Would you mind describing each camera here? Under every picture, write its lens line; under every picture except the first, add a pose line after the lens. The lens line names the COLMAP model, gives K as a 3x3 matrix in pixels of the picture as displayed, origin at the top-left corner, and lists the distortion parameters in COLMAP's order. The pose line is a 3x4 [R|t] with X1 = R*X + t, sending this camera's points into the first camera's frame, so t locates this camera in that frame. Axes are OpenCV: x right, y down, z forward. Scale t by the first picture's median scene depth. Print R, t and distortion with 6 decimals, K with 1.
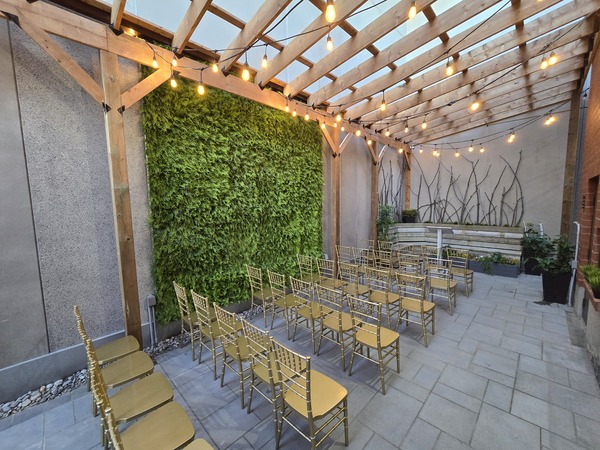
lens RADIAL K [[245.7, 0, 300.0], [0, 245.7, 225.0], [0, 0, 1]] dist [0.000058, 0.000071]
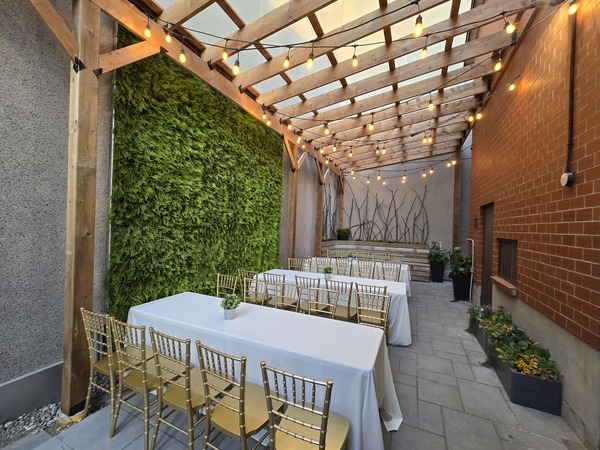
lens RADIAL K [[245.7, 0, 300.0], [0, 245.7, 225.0], [0, 0, 1]] dist [0.000058, 0.000071]
pose [[0.941778, 0.047058, 0.332927, -0.237813], [-0.016029, 0.995315, -0.095344, 0.065233], [-0.335854, 0.084457, 0.938120, 0.043653]]
